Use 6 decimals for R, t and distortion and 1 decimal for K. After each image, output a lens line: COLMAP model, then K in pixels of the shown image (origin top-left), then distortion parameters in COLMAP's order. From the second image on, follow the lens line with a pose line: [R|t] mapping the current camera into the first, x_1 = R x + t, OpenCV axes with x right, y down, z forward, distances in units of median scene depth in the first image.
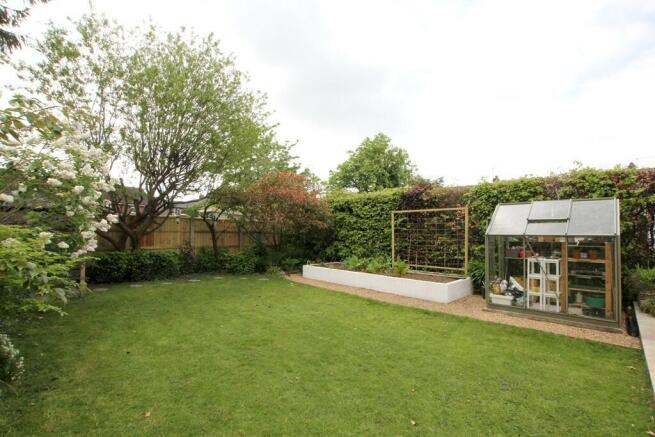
lens RADIAL K [[294.3, 0, 327.5], [0, 294.3, 218.5], [0, 0, 1]] dist [-0.040549, 0.000341]
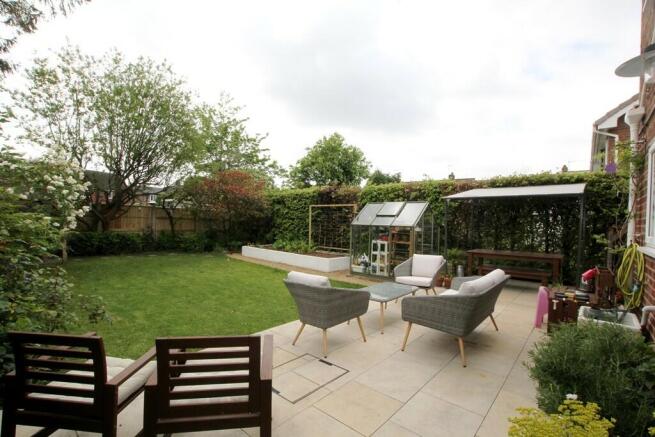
lens RADIAL K [[294.3, 0, 327.5], [0, 294.3, 218.5], [0, 0, 1]] dist [-0.040549, 0.000341]
pose [[0.998172, 0.021834, 0.056350, 0.231382], [-0.023954, 0.999020, 0.037213, -0.016963], [-0.055482, -0.038495, 0.997717, -0.304164]]
